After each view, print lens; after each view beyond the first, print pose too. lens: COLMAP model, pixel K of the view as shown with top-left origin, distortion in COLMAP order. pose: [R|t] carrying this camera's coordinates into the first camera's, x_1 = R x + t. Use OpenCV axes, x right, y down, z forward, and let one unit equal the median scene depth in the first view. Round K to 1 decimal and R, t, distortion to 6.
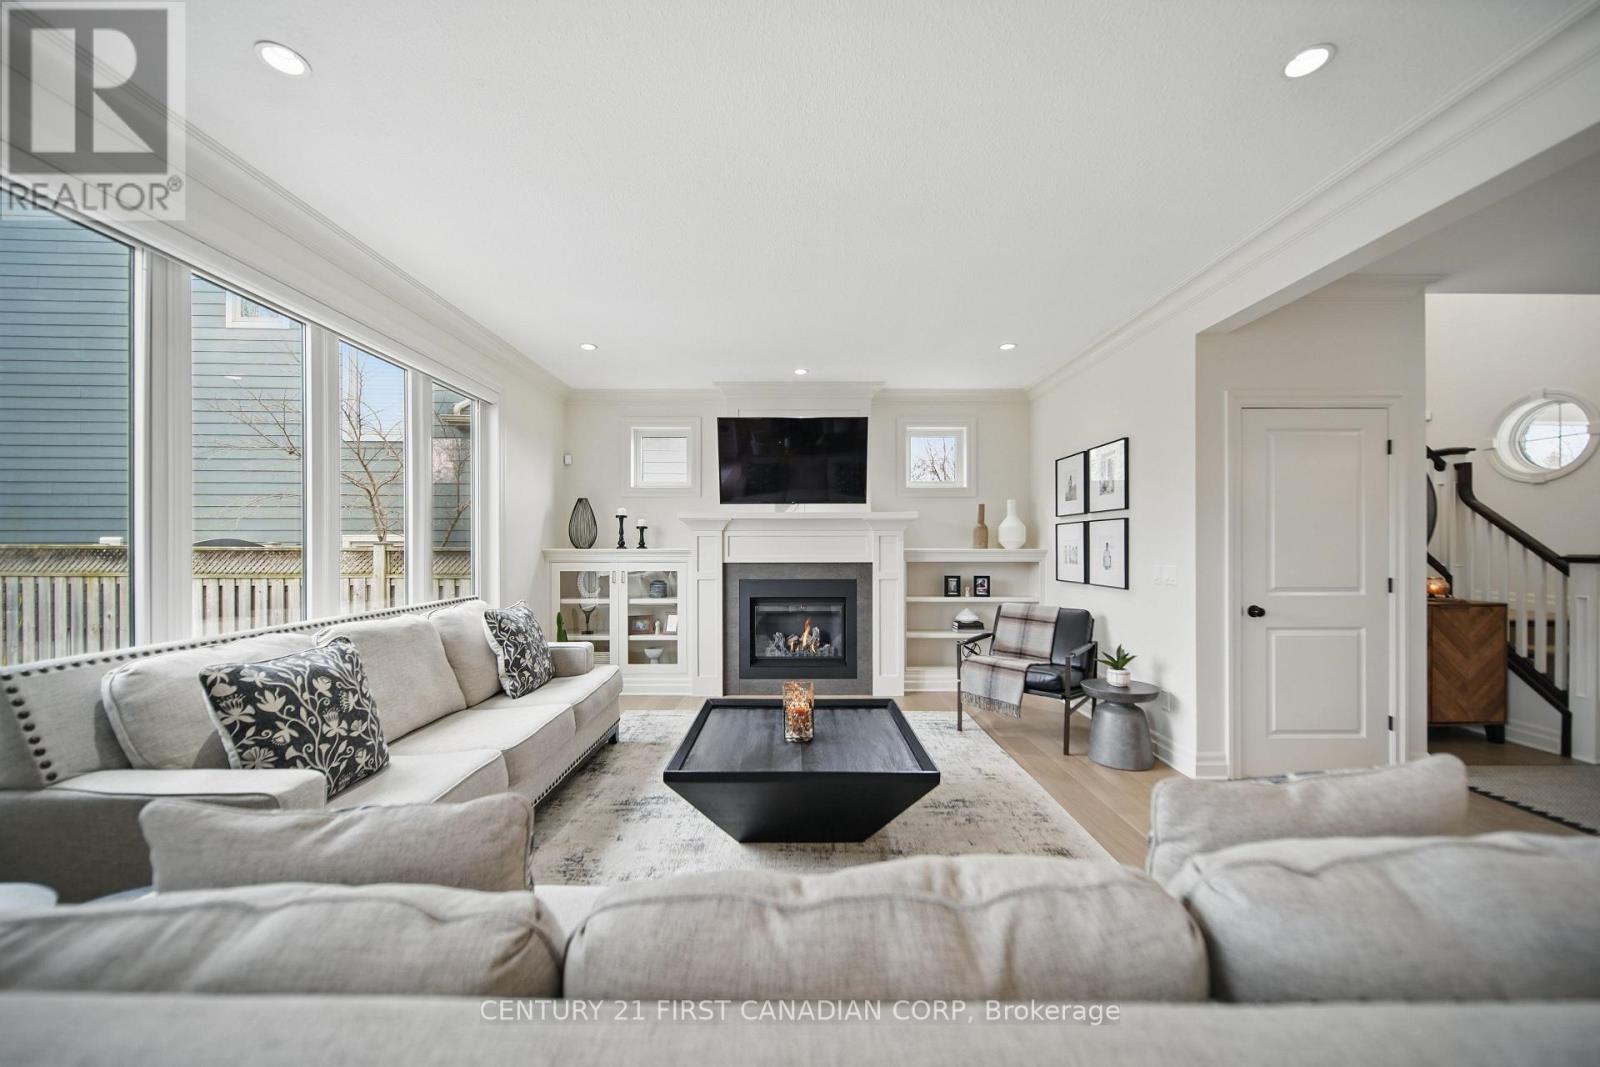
lens RADIAL K [[570.2, 0, 796.3], [0, 570.2, 546.2], [0, 0, 1]] dist [-0.002953, 0.000267]
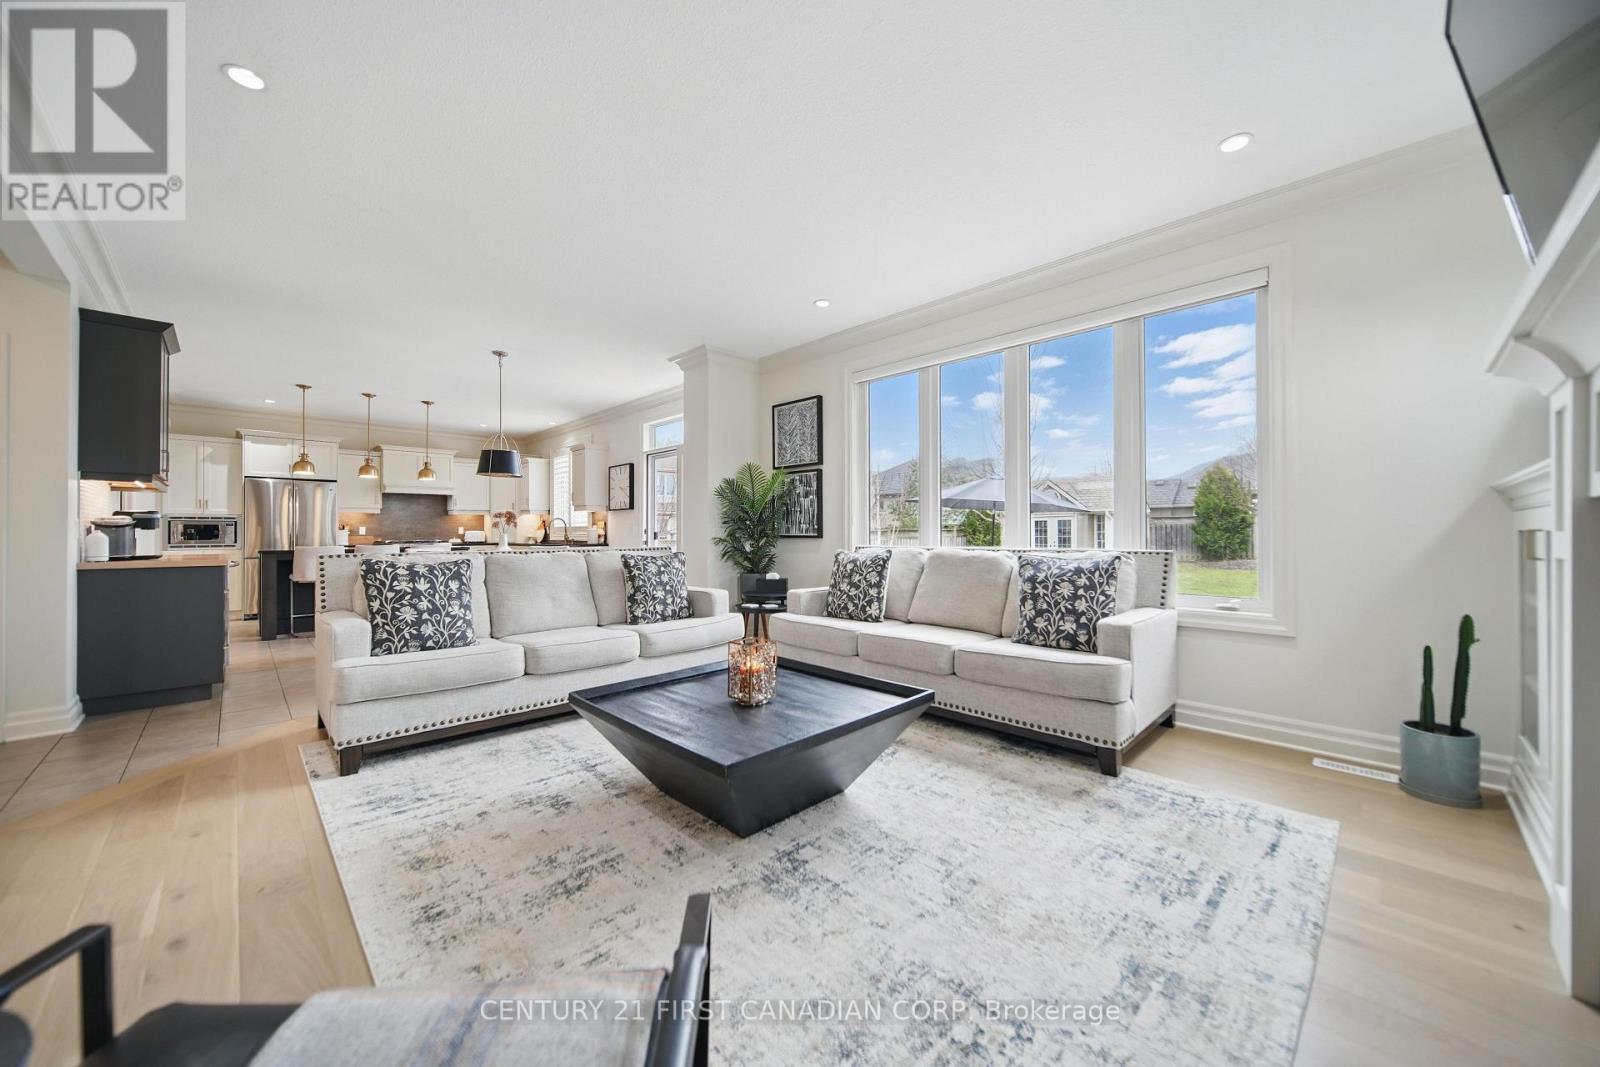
lens RADIAL K [[570.2, 0, 802.0], [0, 570.2, 535.6], [0, 0, 1]] dist [-0.002953, 0.000267]
pose [[-0.707562, 0.007801, -0.706608, 0.314151], [0.002846, 0.999962, 0.008190, 0.042767], [0.706646, 0.003784, -0.707557, 0.931221]]
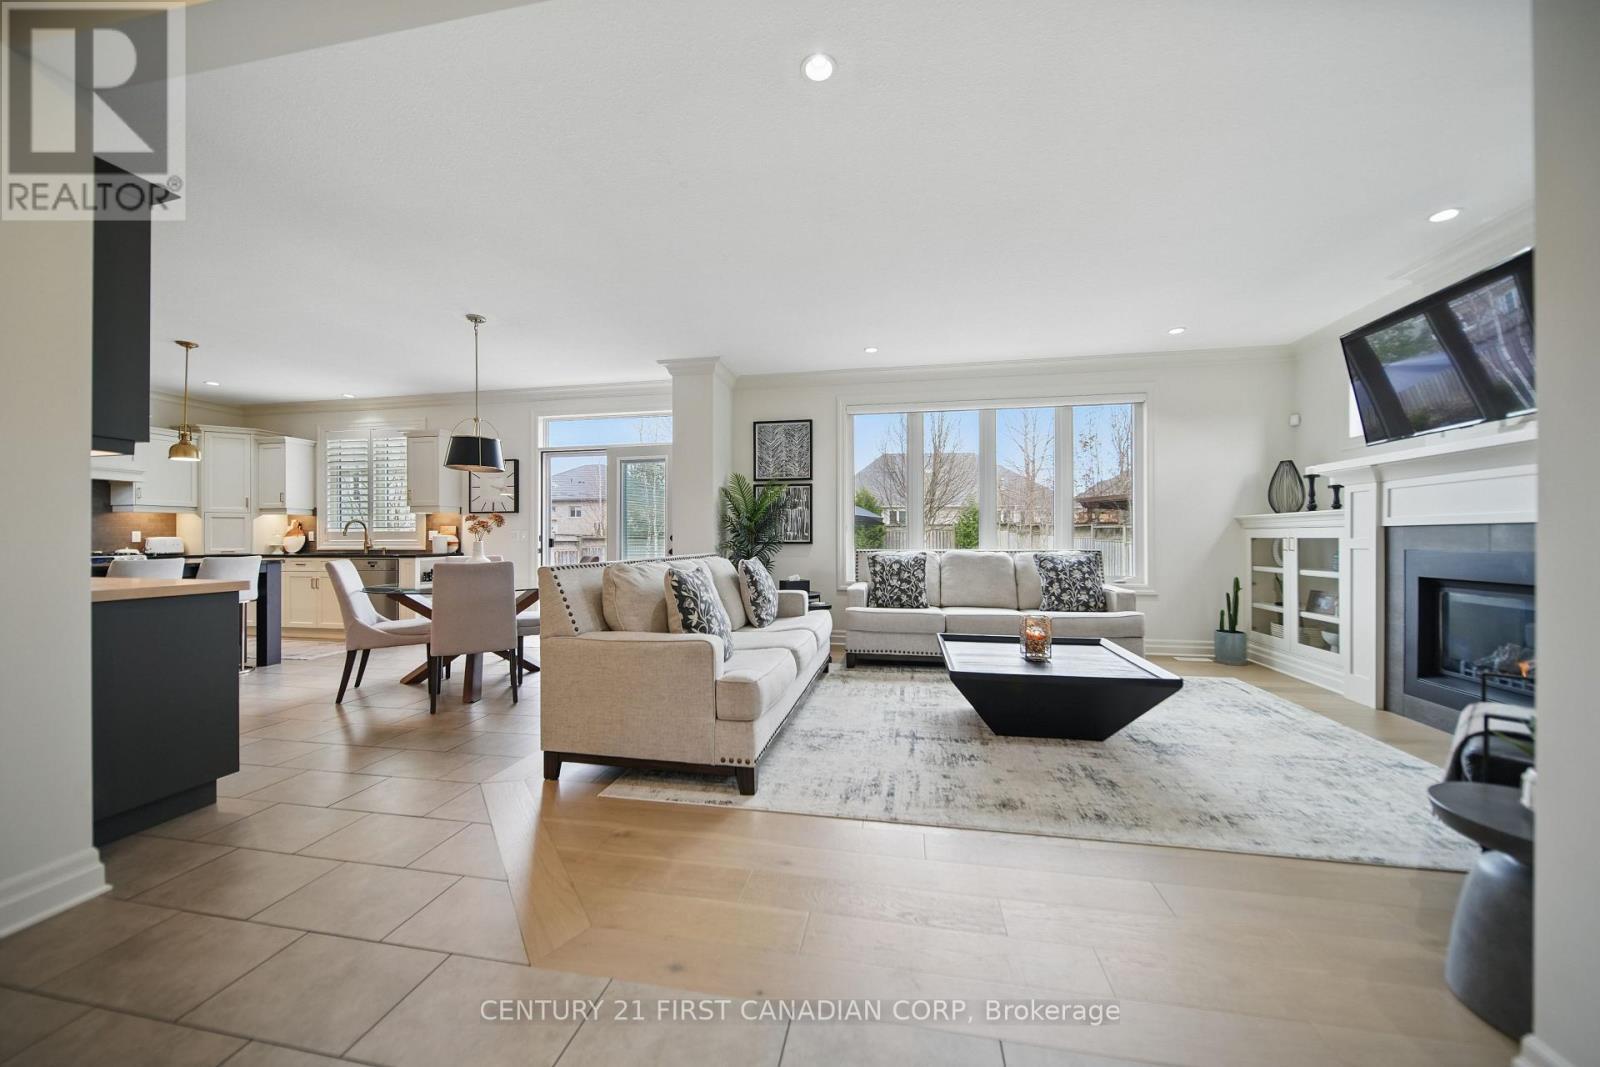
lens RADIAL K [[570.2, 0, 795.5], [0, 570.2, 530.5], [0, 0, 1]] dist [-0.002953, 0.000267]
pose [[-0.188141, -0.008884, -0.982102, 0.723971], [0.002567, 0.999951, -0.009538, 0.039846], [0.982139, -0.004315, -0.188109, 0.405941]]
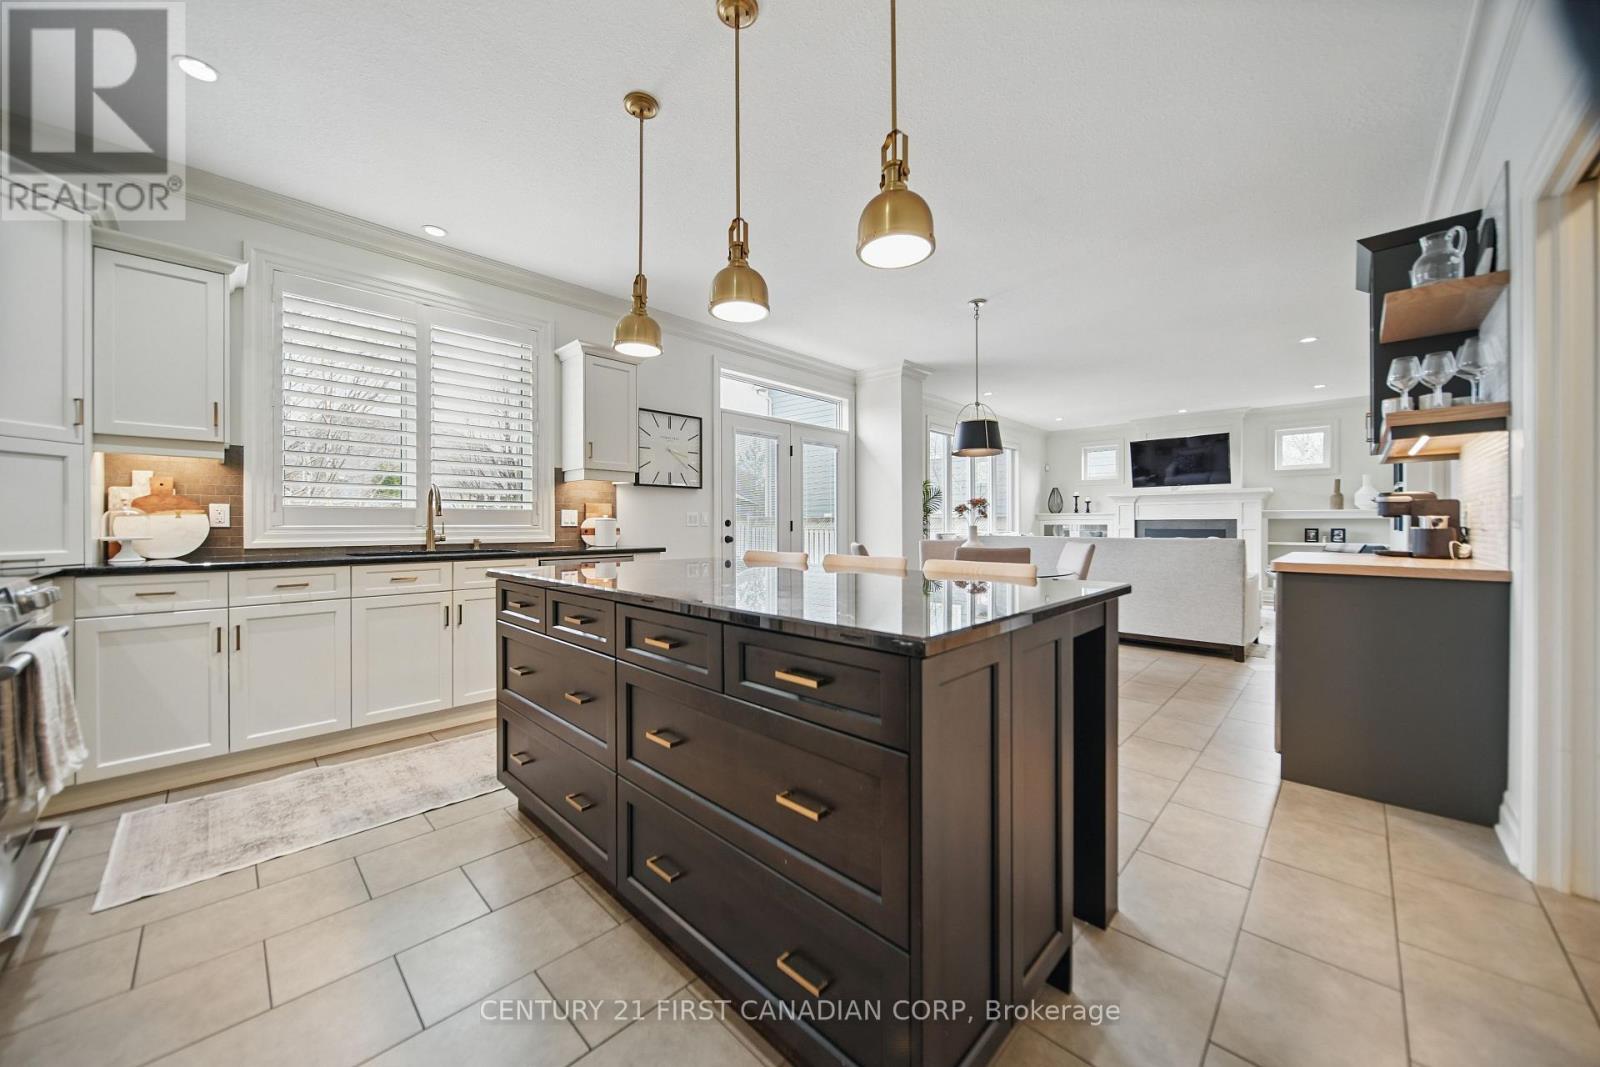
lens RADIAL K [[570.2, 0, 799.8], [0, 570.2, 528.7], [0, 0, 1]] dist [-0.002953, 0.000267]
pose [[0.716907, 0.004050, -0.697157, 0.372851], [-0.000215, 0.999984, 0.005588, 0.047352], [0.697168, -0.003856, 0.716897, -1.051475]]
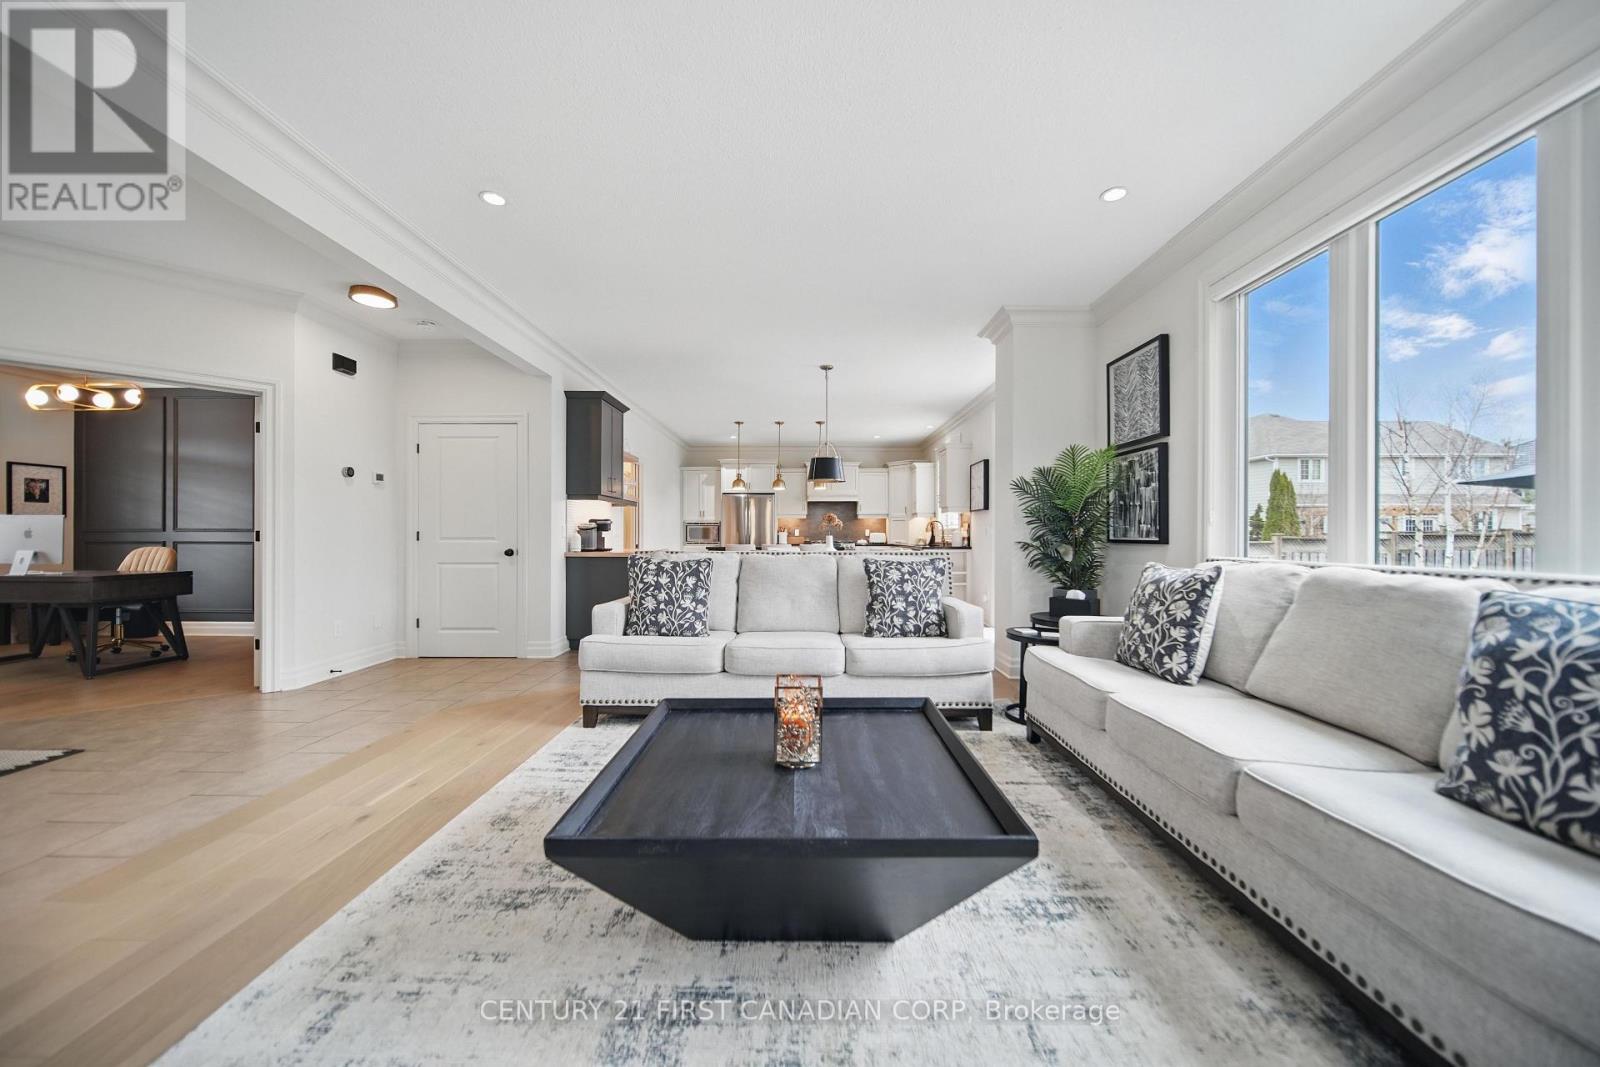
lens RADIAL K [[570.2, 0, 809.5], [0, 570.2, 537.4], [0, 0, 1]] dist [-0.002953, 0.000267]
pose [[-0.999984, -0.000653, -0.005534, -0.003156], [-0.000685, 0.999983, 0.005776, 0.043549], [0.005530, 0.005780, -0.999968, 0.920757]]
